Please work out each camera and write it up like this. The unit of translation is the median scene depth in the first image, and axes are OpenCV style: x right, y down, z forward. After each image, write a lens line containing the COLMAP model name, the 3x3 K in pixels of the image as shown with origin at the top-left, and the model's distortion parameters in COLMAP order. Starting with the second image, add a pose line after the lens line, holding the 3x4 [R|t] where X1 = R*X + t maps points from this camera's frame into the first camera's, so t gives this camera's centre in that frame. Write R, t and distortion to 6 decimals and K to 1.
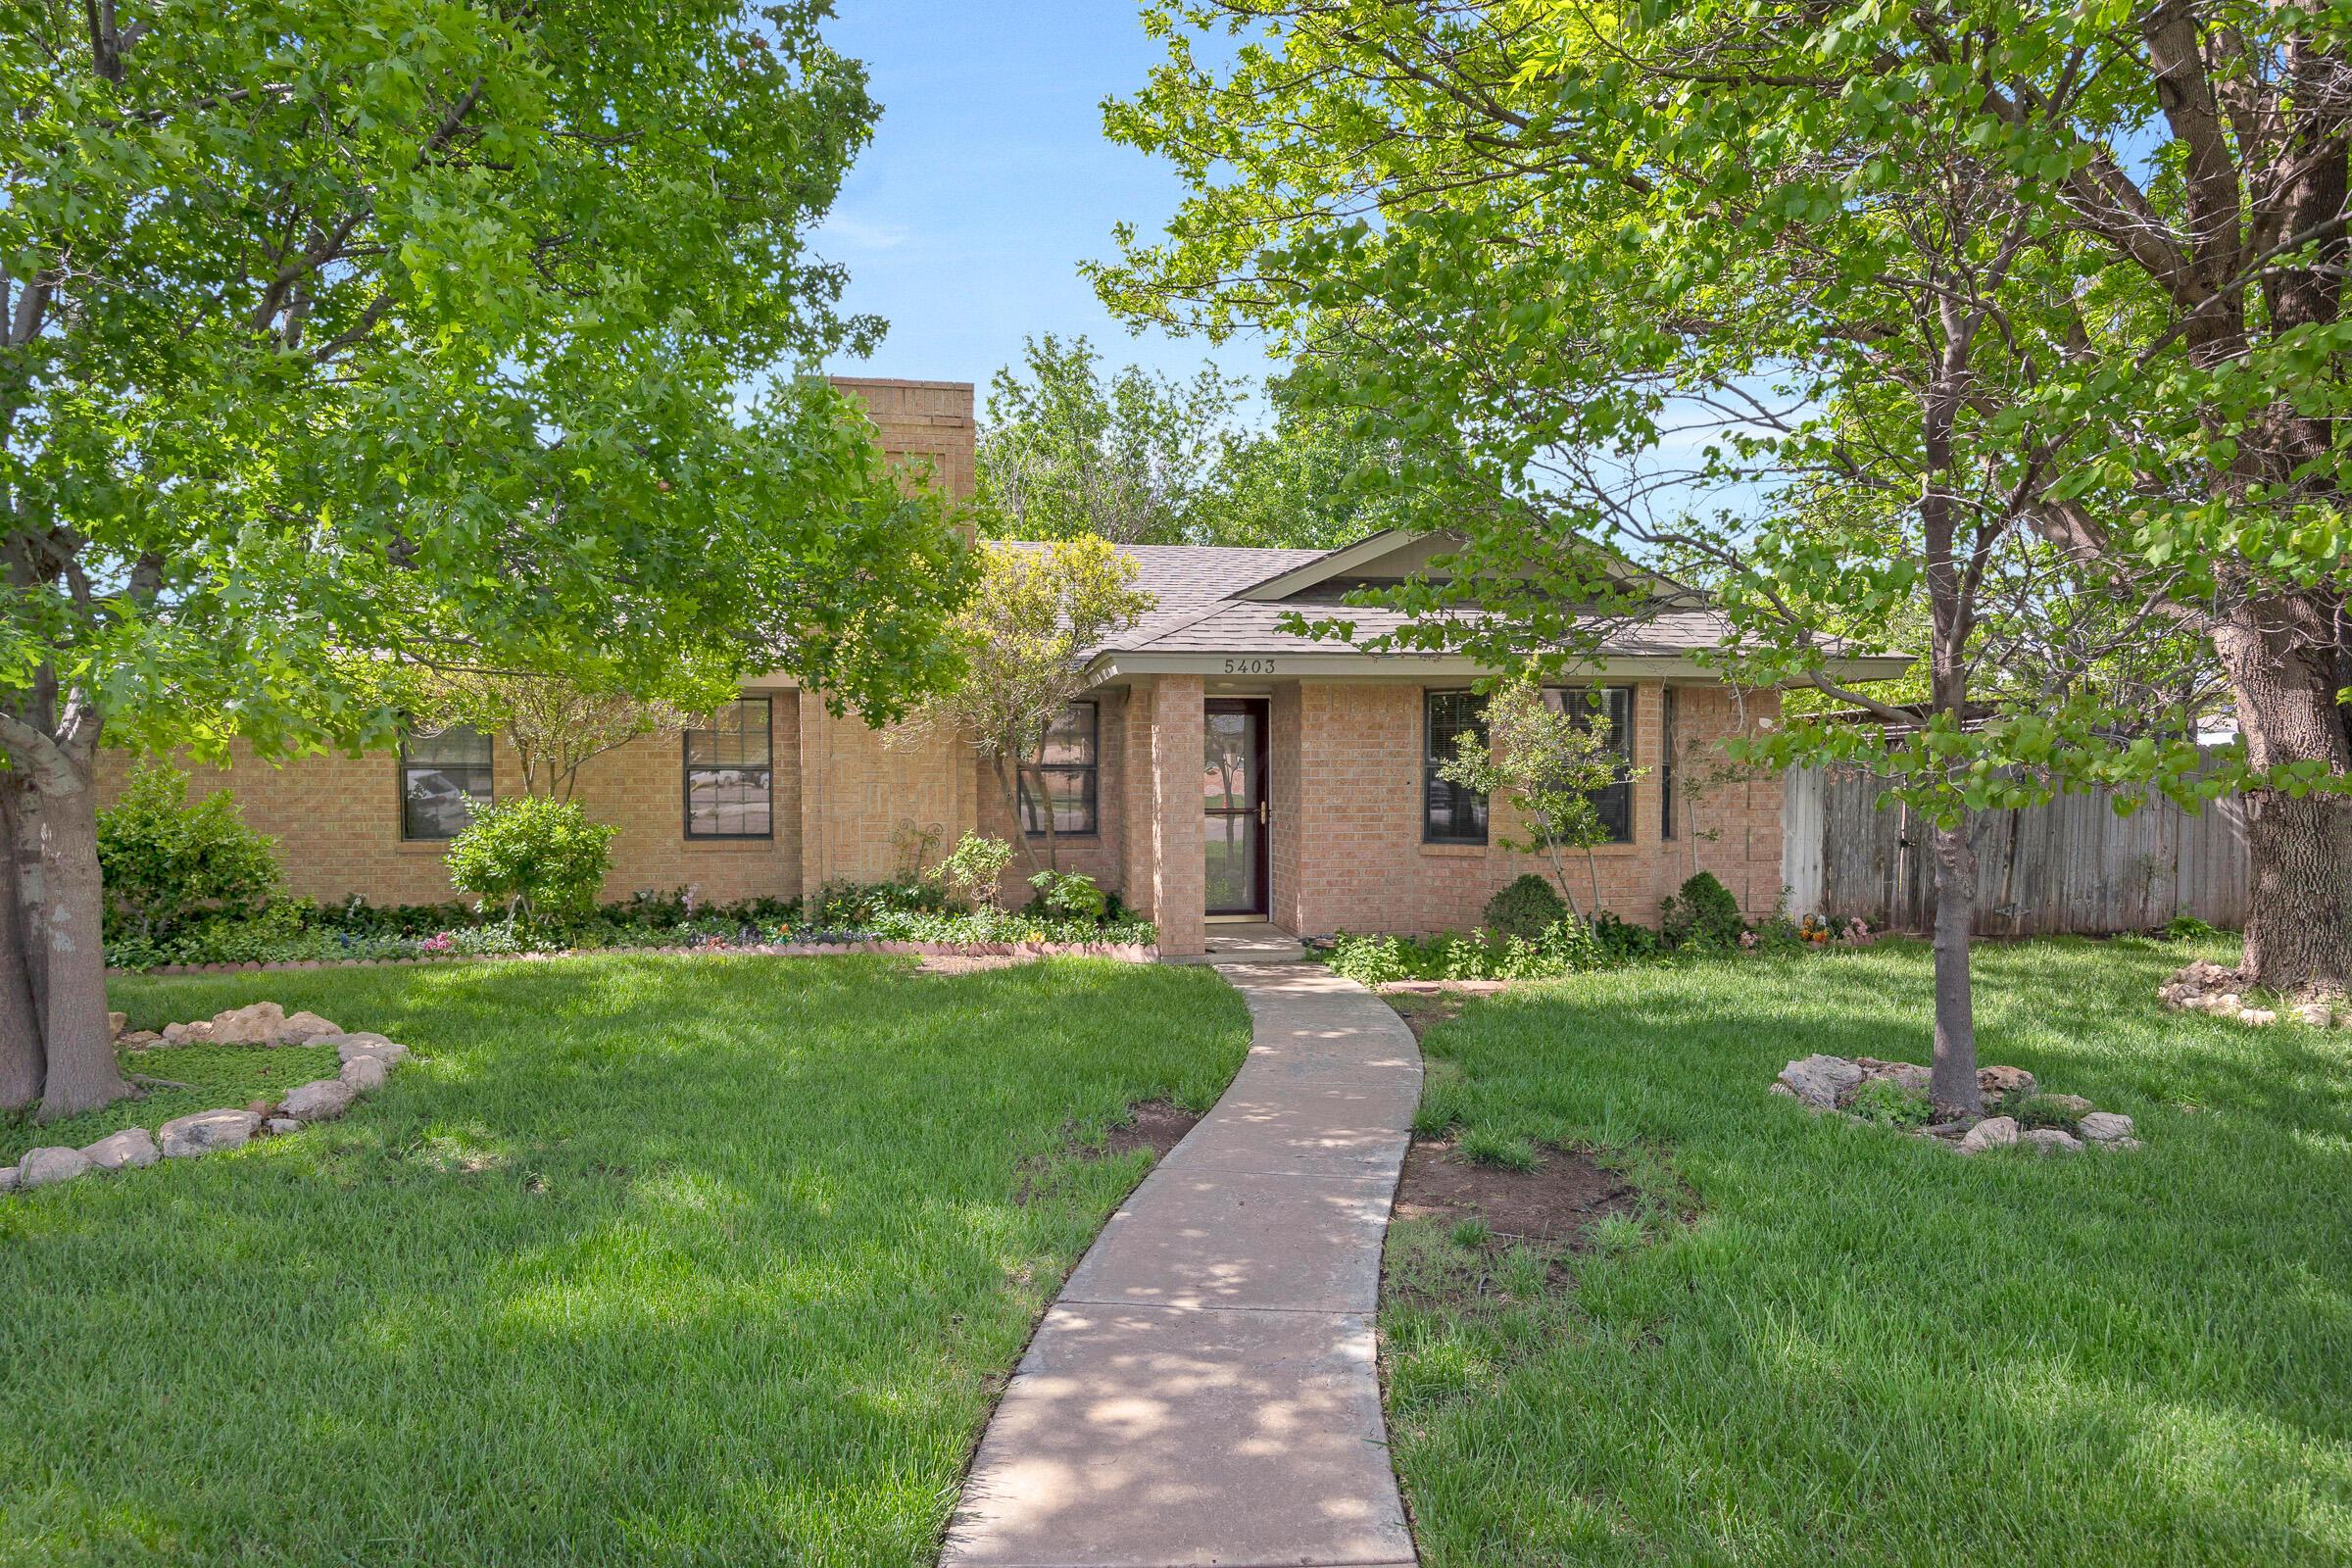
lens RADIAL K [[1093.3, 0, 1253.6], [0, 1093.3, 751.1], [0, 0, 1]] dist [-0.014423, 0.000300]
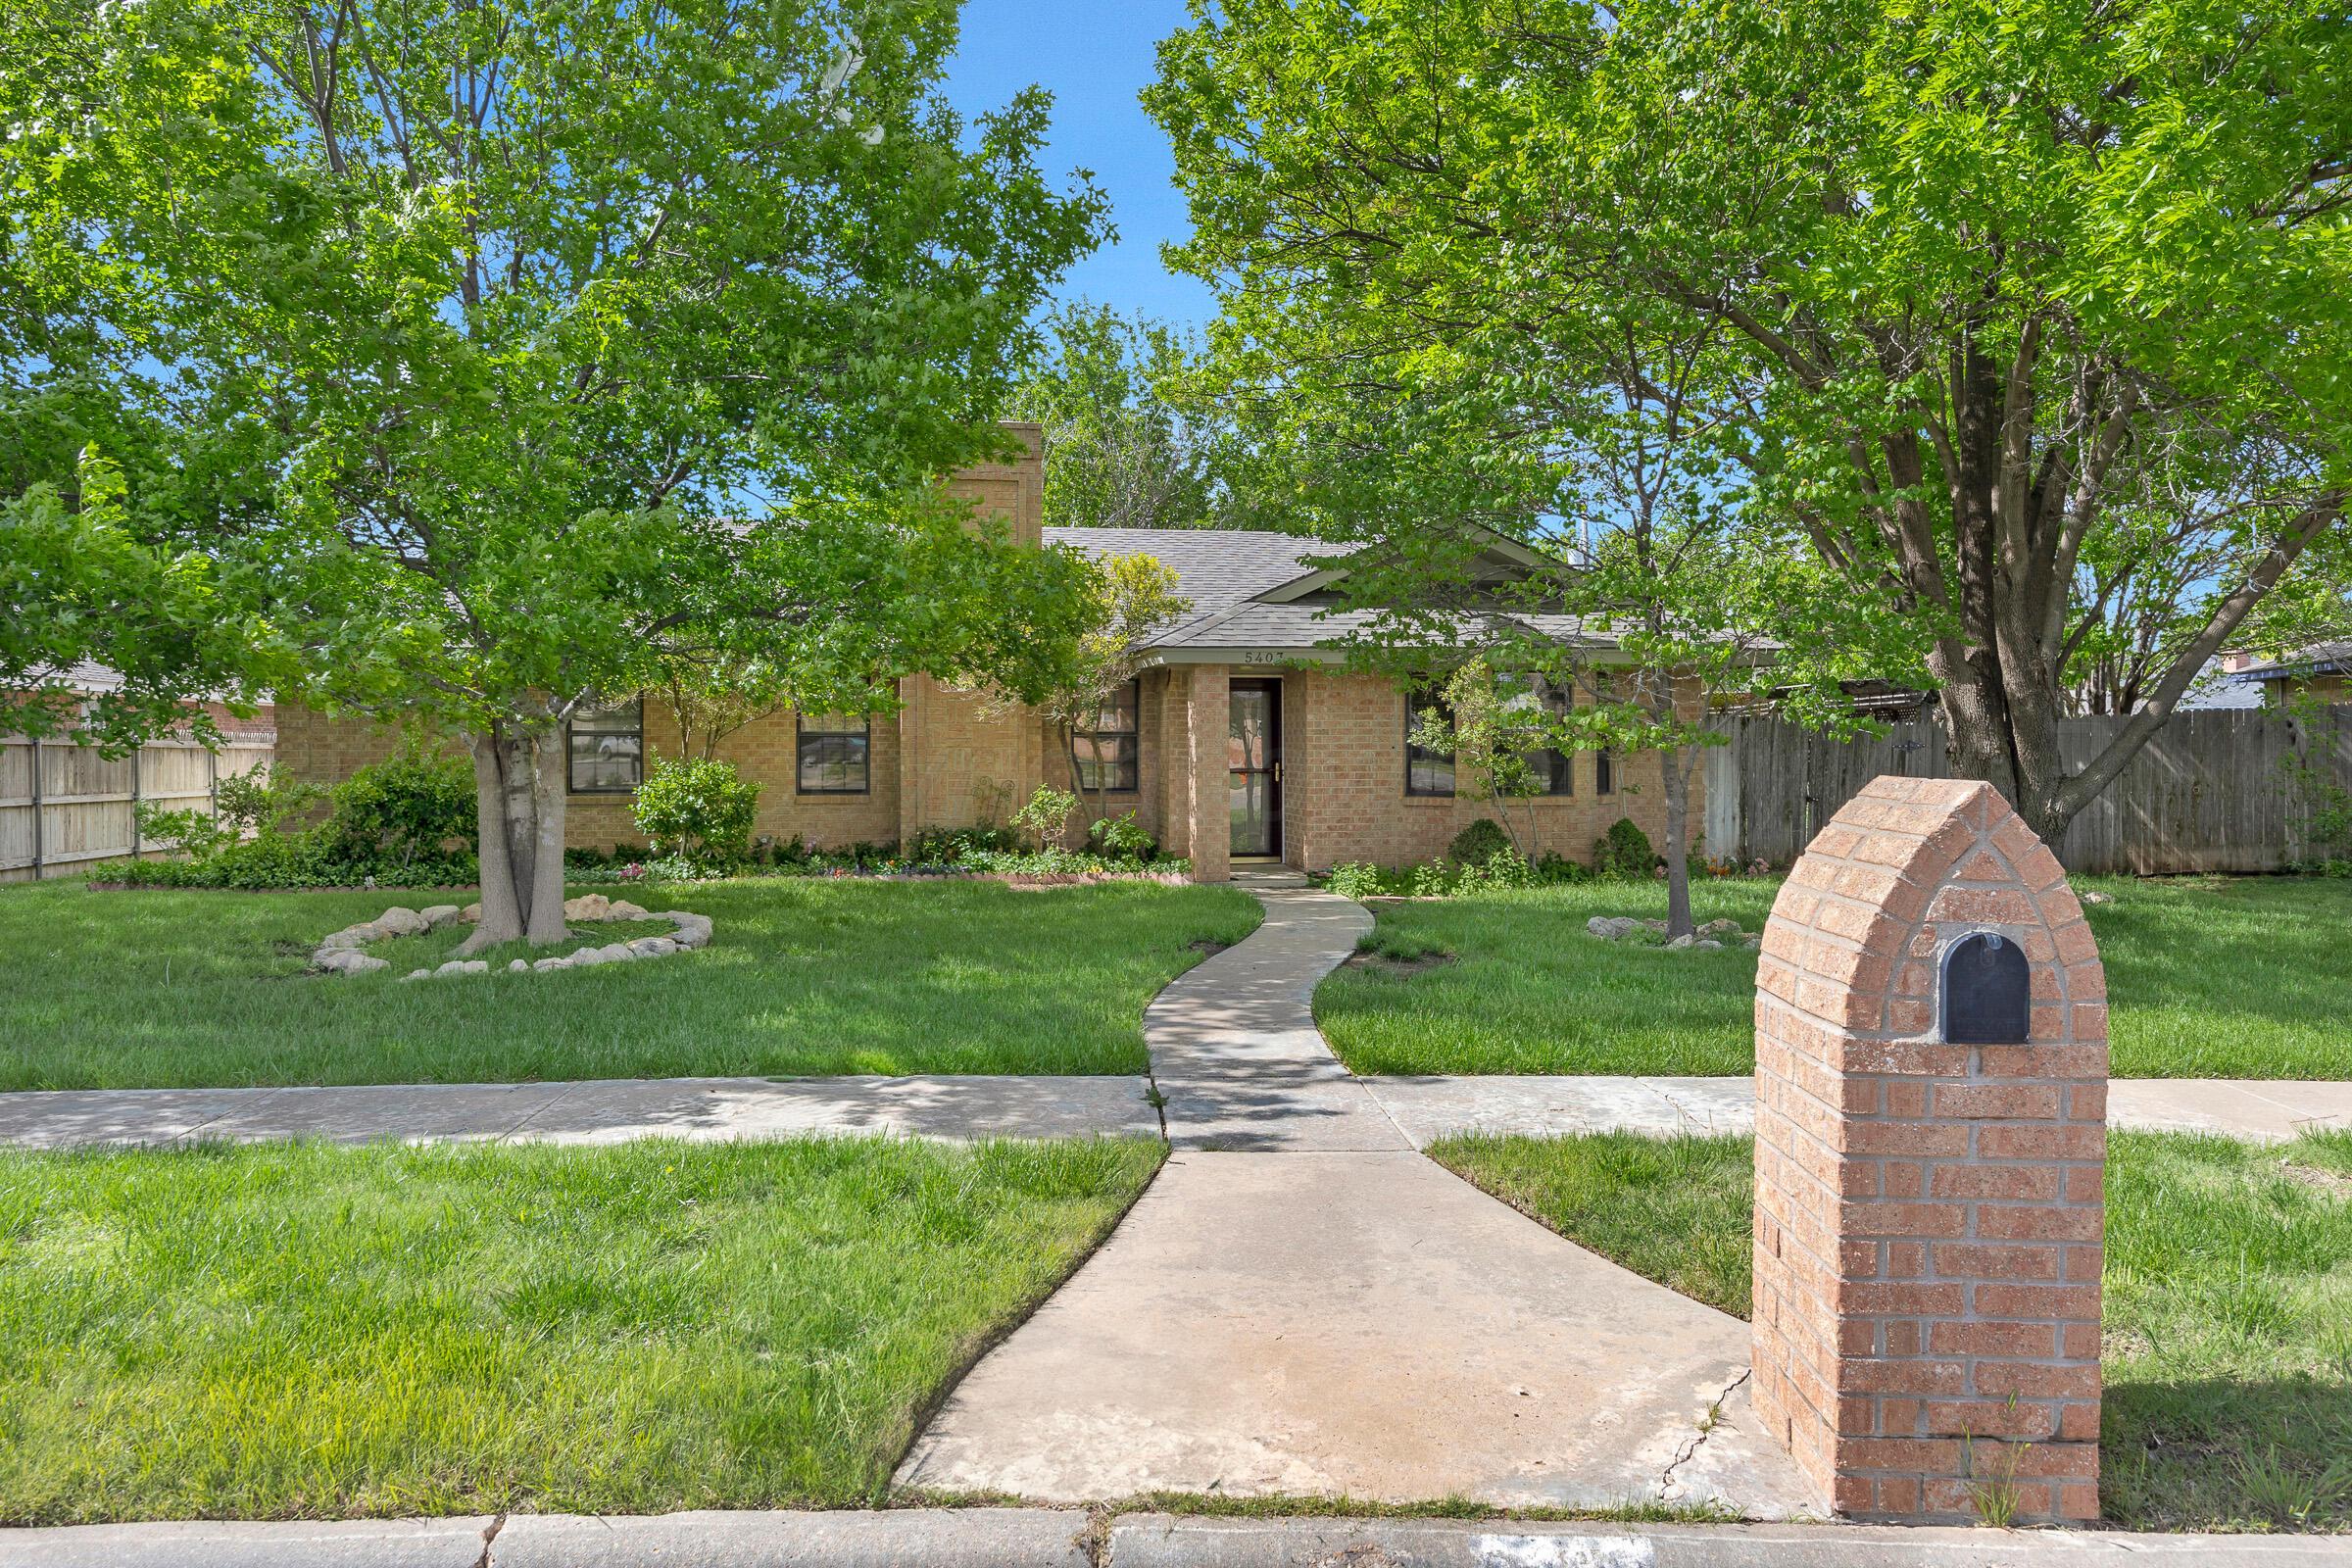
lens RADIAL K [[1093.3, 0, 1253.6], [0, 1093.3, 751.1], [0, 0, 1]] dist [-0.014423, 0.000300]
pose [[0.999835, 0.001018, -0.018113, 0.006061], [-0.000464, 0.999533, 0.030558, -0.004485], [0.018135, -0.030545, 0.999369, -0.249238]]
